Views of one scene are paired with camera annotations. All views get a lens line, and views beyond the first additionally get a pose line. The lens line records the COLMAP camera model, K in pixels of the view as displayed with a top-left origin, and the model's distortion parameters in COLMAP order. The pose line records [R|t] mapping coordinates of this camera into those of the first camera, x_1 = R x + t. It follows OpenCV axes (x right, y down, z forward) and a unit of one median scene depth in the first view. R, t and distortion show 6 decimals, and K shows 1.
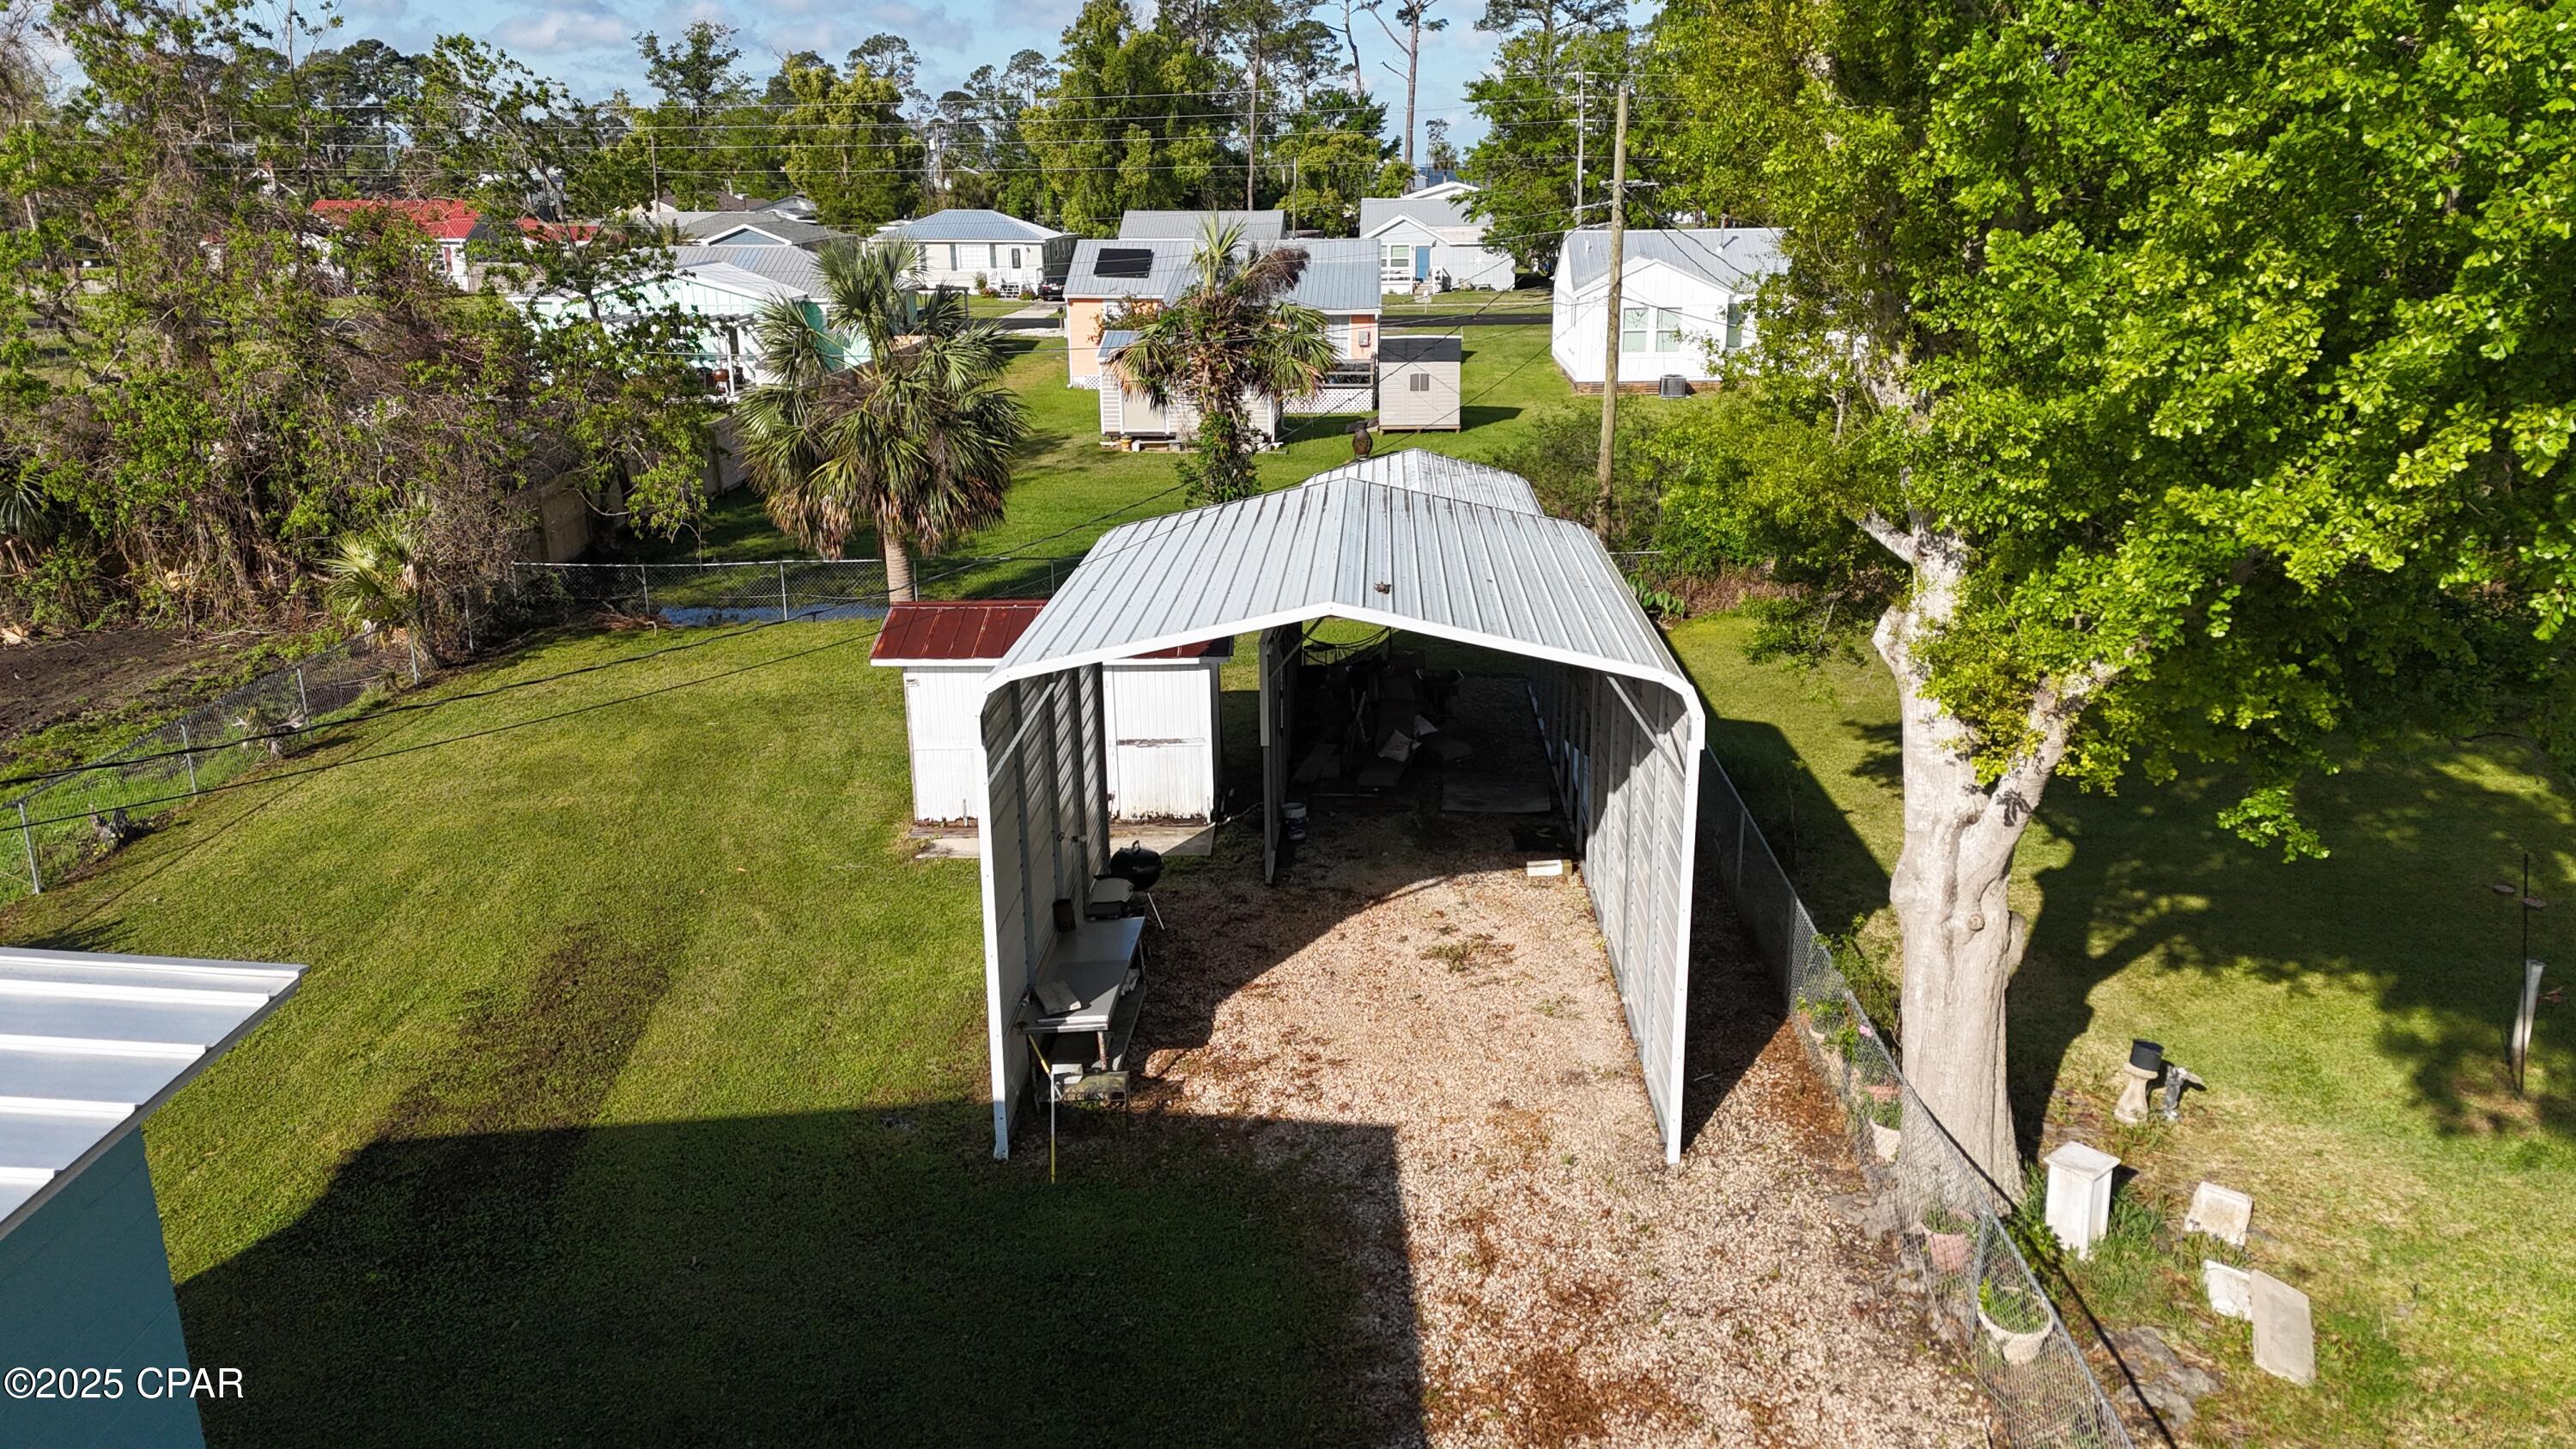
lens RADIAL K [[1836.7, 0, 1288.0], [0, 1836.7, 724.5], [0, 0, 1]] dist [0.080173, -0.075479]
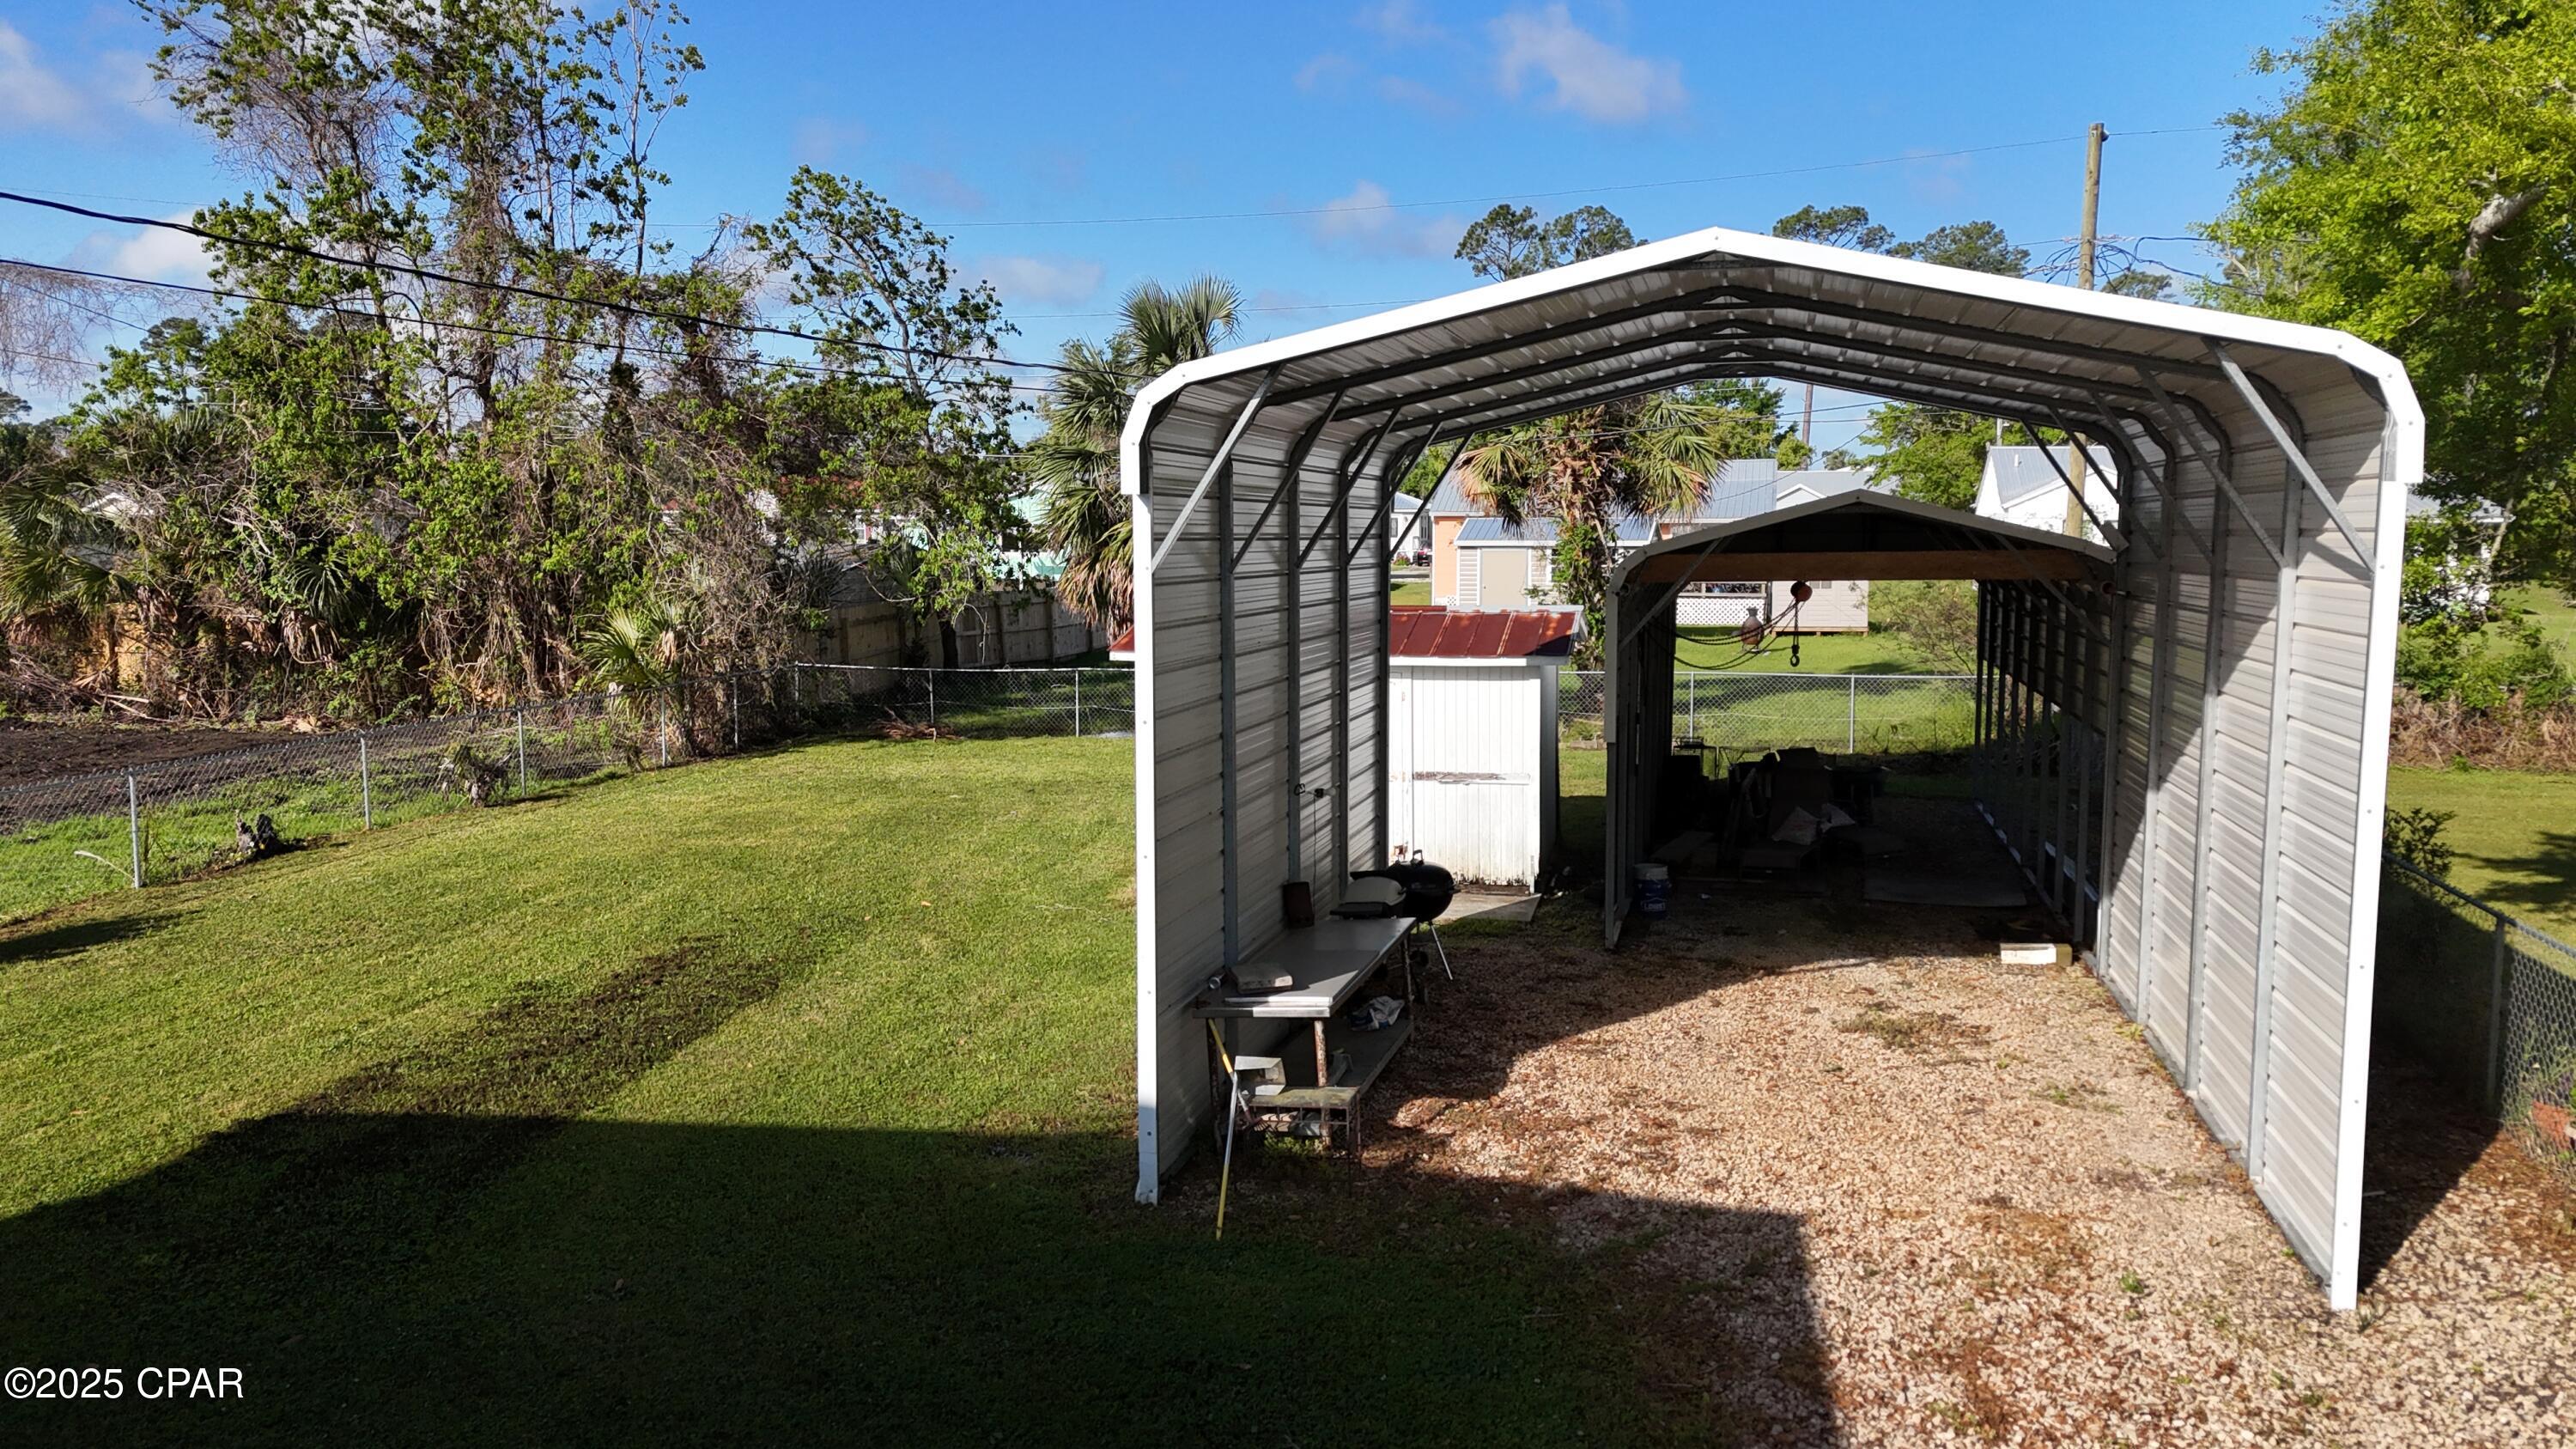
lens RADIAL K [[1836.7, 0, 1288.0], [0, 1836.7, 724.5], [0, 0, 1]] dist [0.080173, -0.075479]
pose [[0.978530, 0.025562, -0.204515, 0.013777], [-0.061297, 0.983474, -0.170359, 0.164542], [0.196780, 0.179237, 0.963925, 0.348269]]
